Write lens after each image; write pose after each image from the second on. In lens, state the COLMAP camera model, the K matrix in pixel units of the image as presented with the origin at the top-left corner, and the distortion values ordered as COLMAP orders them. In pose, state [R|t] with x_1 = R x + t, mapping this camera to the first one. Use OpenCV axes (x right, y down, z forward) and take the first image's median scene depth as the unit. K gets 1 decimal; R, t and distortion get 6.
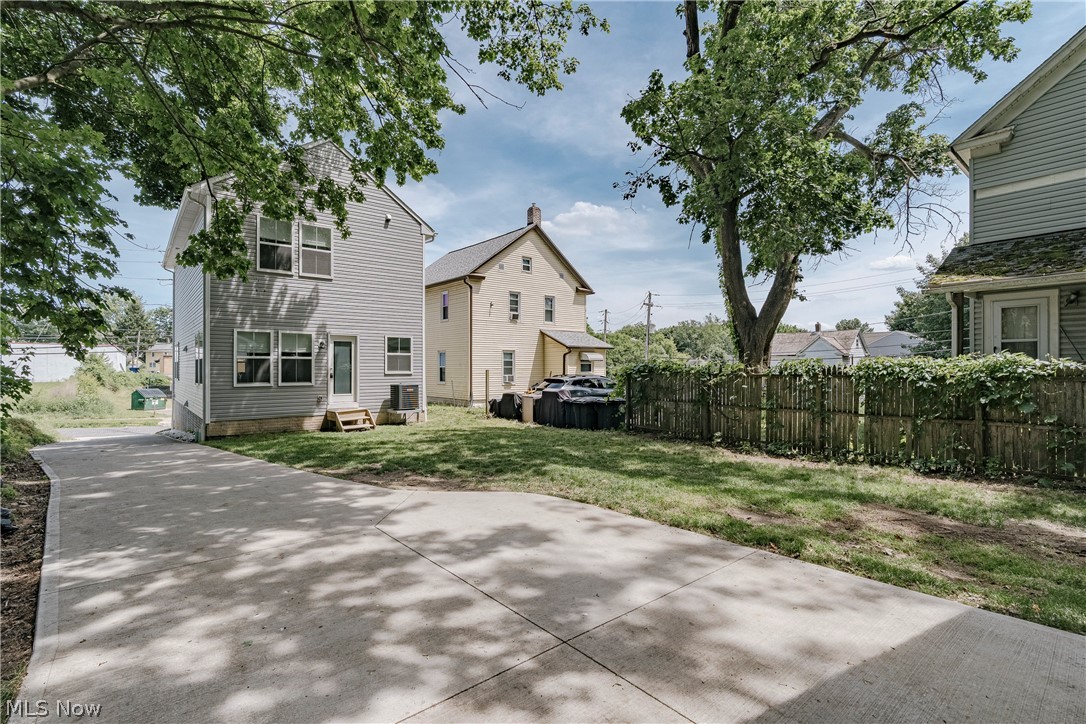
lens RADIAL K [[506.0, 0, 543.0], [0, 506.0, 362.0], [0, 0, 1]] dist [-0.001942, -0.000316]
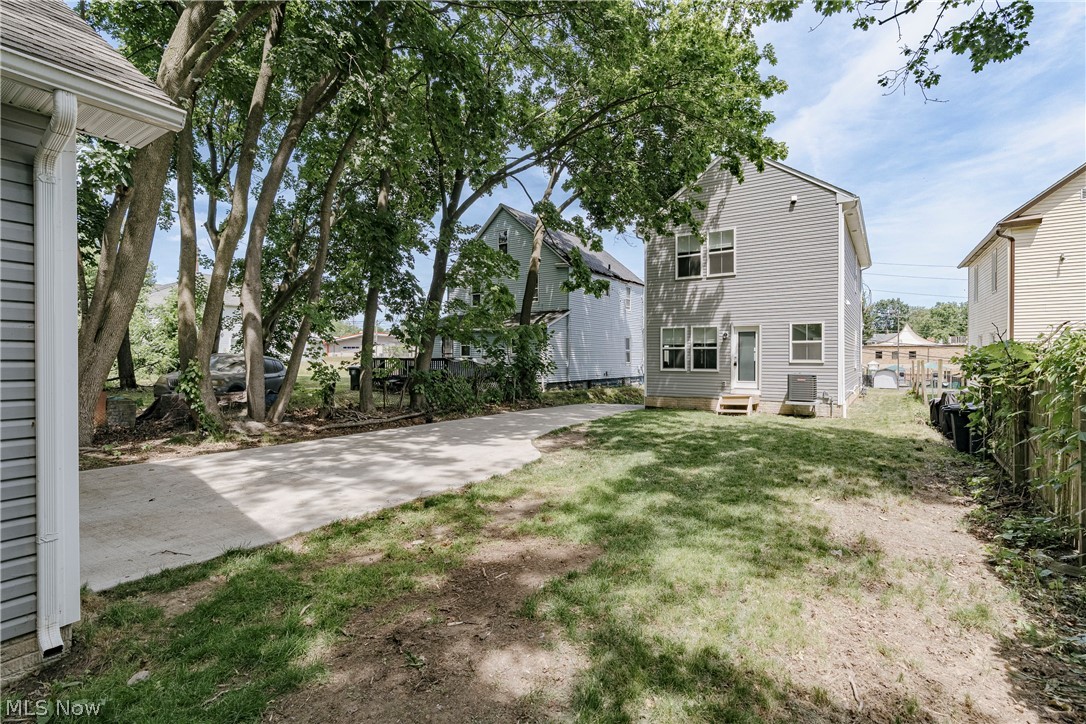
lens RADIAL K [[508.3, 0, 543.0], [0, 508.3, 362.0], [0, 0, 1]] dist [-0.001412, -0.000094]
pose [[0.282582, 0.009698, -0.959194, 0.542591], [0.008695, 0.999882, 0.012671, 0.006377], [0.959204, -0.011921, 0.282464, 0.305986]]
